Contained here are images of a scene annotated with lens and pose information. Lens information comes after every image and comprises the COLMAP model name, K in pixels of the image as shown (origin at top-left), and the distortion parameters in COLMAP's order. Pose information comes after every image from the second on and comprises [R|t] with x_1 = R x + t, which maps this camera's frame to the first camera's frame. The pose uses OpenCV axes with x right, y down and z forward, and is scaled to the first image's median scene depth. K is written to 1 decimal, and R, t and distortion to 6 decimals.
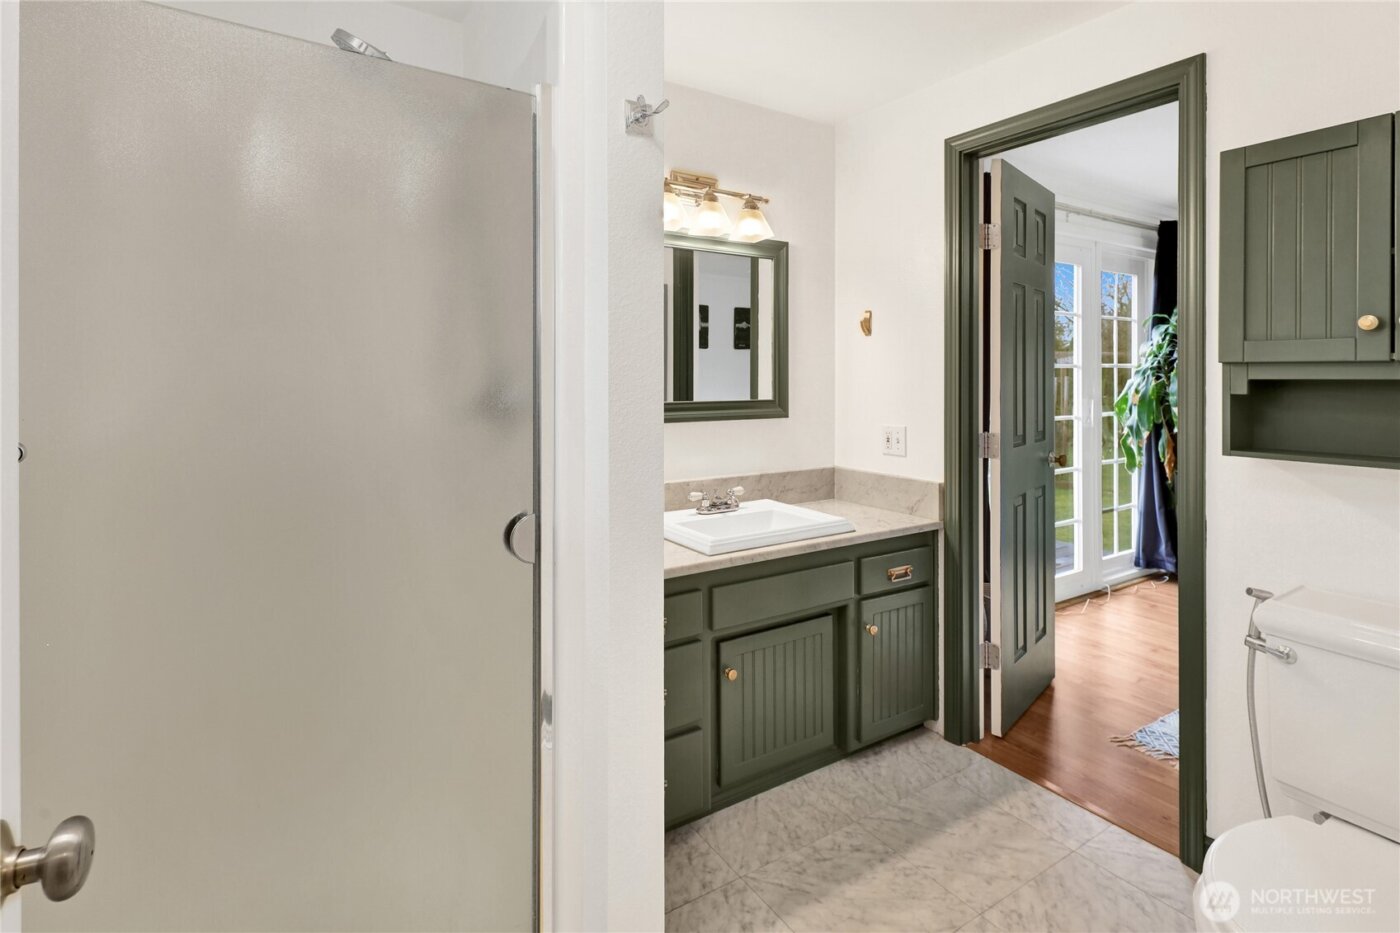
lens RADIAL K [[707.0, 0, 706.6], [0, 707.0, 361.7], [0, 0, 1]] dist [0.001596, -0.000278]
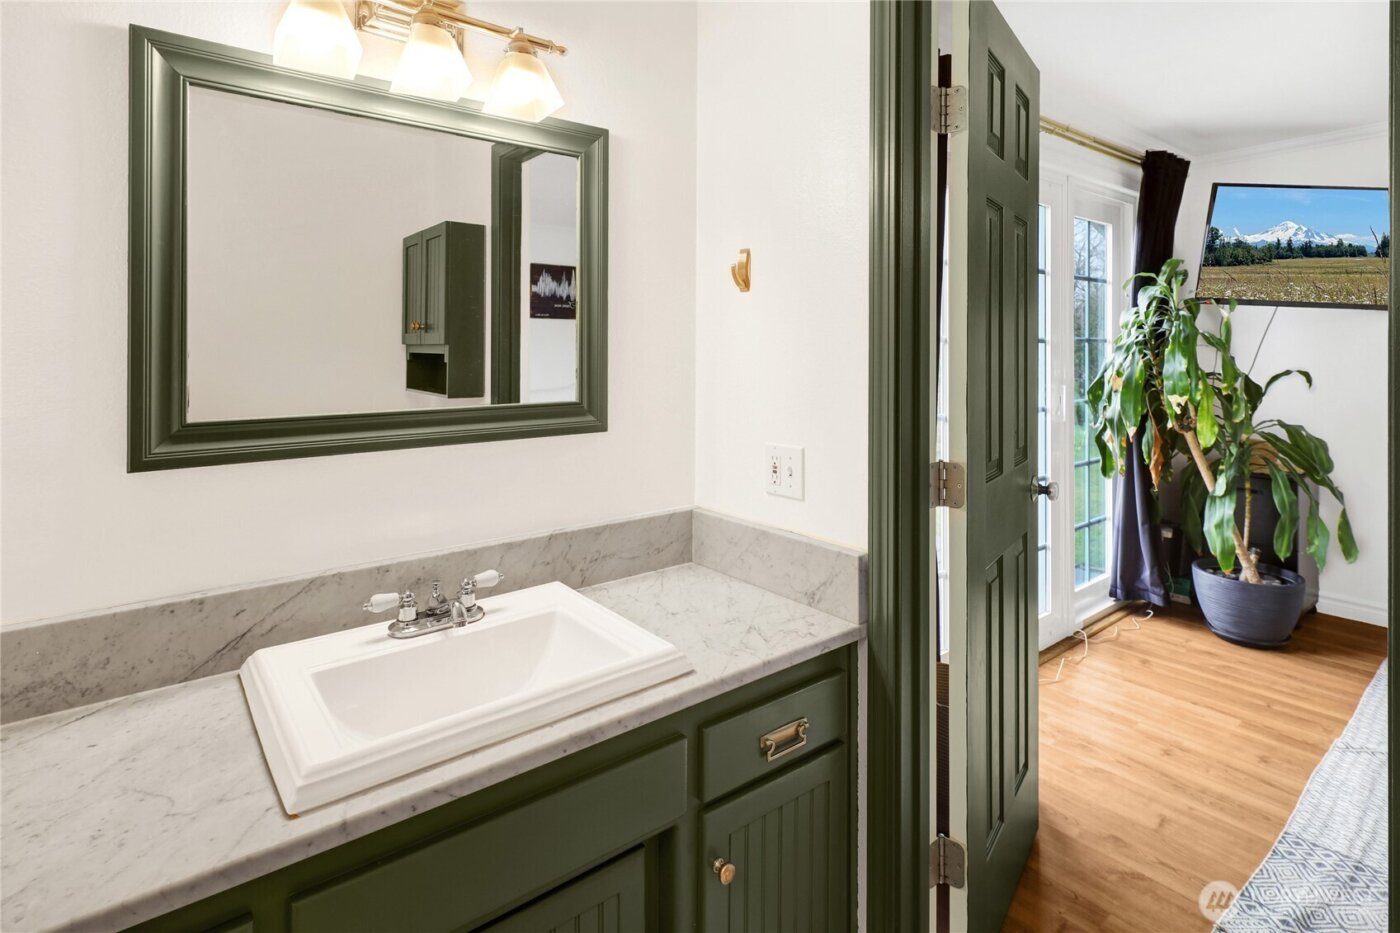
lens RADIAL K [[713.4, 0, 695.1], [0, 713.4, 336.8], [0, 0, 1]] dist [-0.001593, -0.000365]
pose [[0.996943, 0.000019, 0.078128, 0.140131], [-0.000351, 0.999991, 0.004240, -0.000970], [-0.078127, -0.004255, 0.996934, 0.404964]]
